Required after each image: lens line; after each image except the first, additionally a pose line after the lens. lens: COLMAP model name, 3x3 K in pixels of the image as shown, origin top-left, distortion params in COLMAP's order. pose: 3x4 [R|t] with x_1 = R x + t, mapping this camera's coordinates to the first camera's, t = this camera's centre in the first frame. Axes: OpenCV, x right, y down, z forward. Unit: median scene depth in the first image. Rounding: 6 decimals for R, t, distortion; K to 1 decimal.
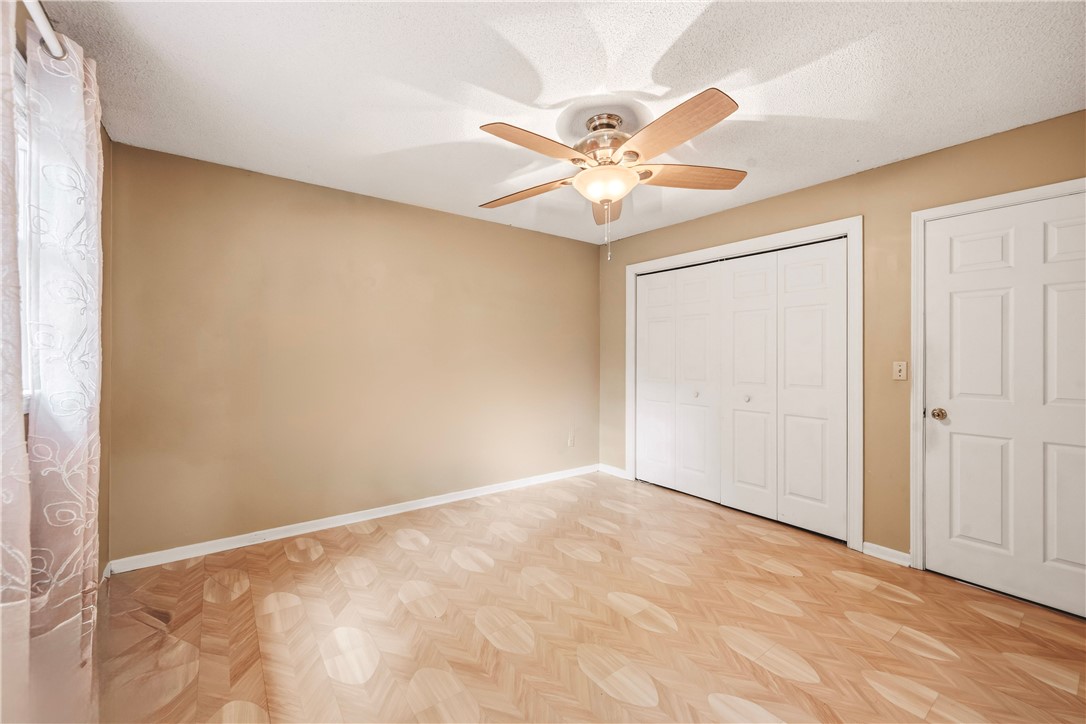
lens RADIAL K [[445.3, 0, 545.5], [0, 445.3, 355.5], [0, 0, 1]] dist [-0.000083, 0.000128]
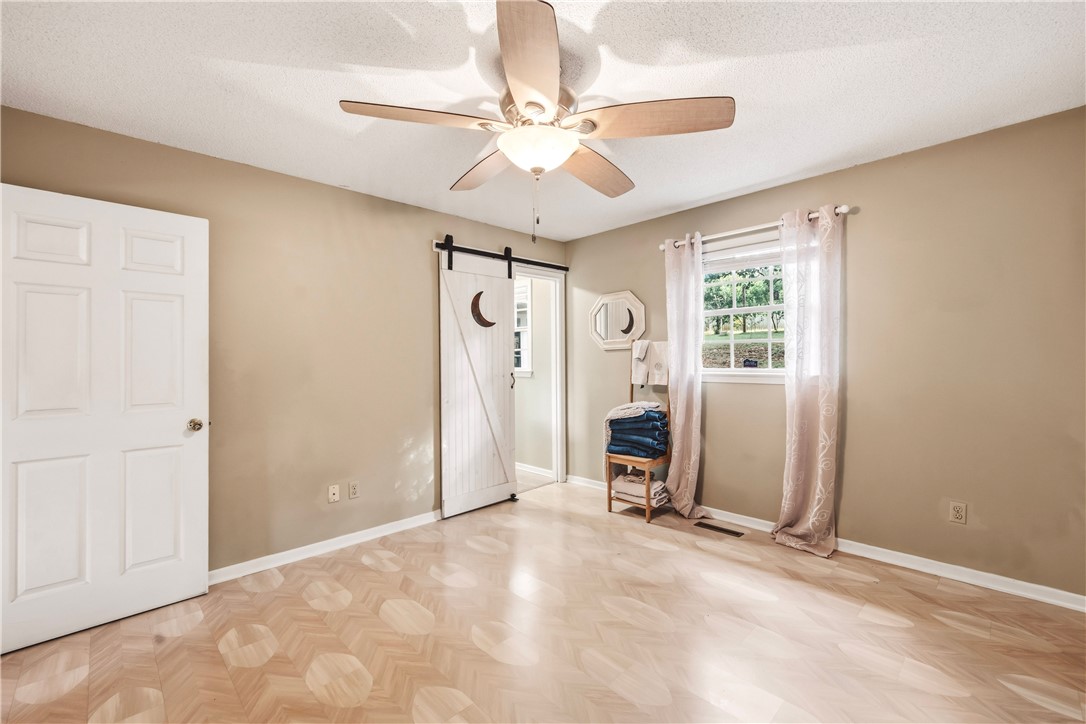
lens RADIAL K [[445.3, 0, 545.5], [0, 445.3, 355.5], [0, 0, 1]] dist [-0.000083, 0.000128]
pose [[-0.991794, 0.005423, -0.127729, 0.220586], [0.007013, 0.999903, -0.012006, 0.002870], [0.127652, -0.012804, -0.991736, 1.748490]]
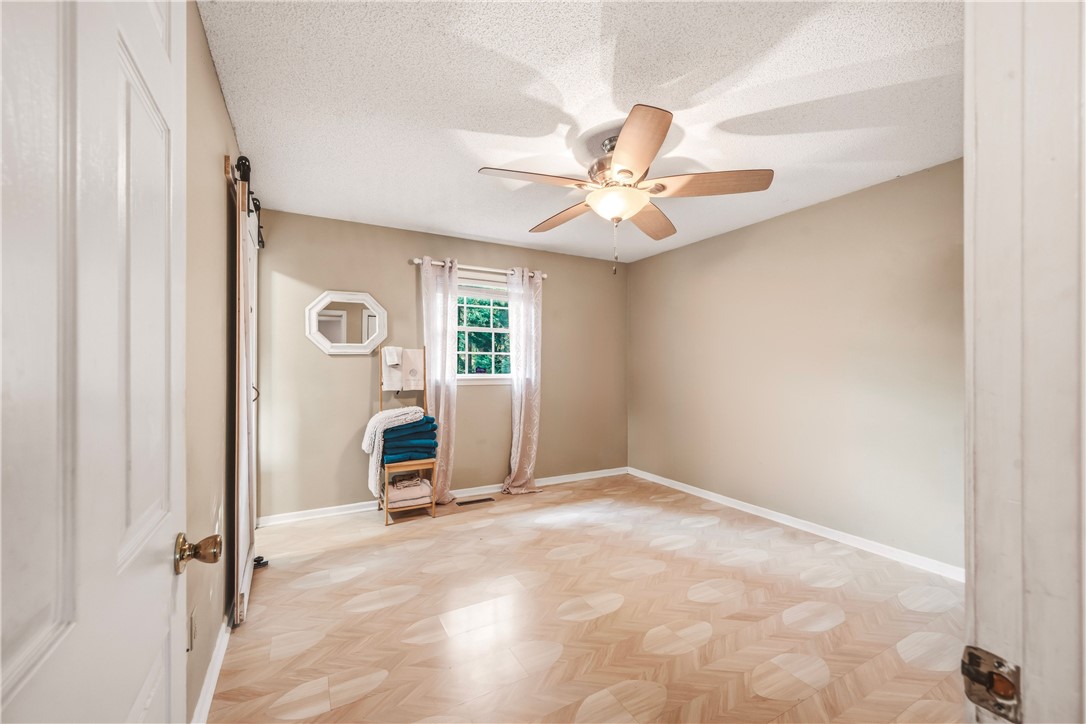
lens RADIAL K [[433.9, 0, 530.8], [0, 433.9, 368.3], [0, 0, 1]] dist [-0.000075, 0.000055]
pose [[-0.164531, -0.002443, -0.986369, 1.145910], [-0.002046, 0.999996, -0.002135, 0.011102], [0.986370, 0.001666, -0.164535, 0.937415]]
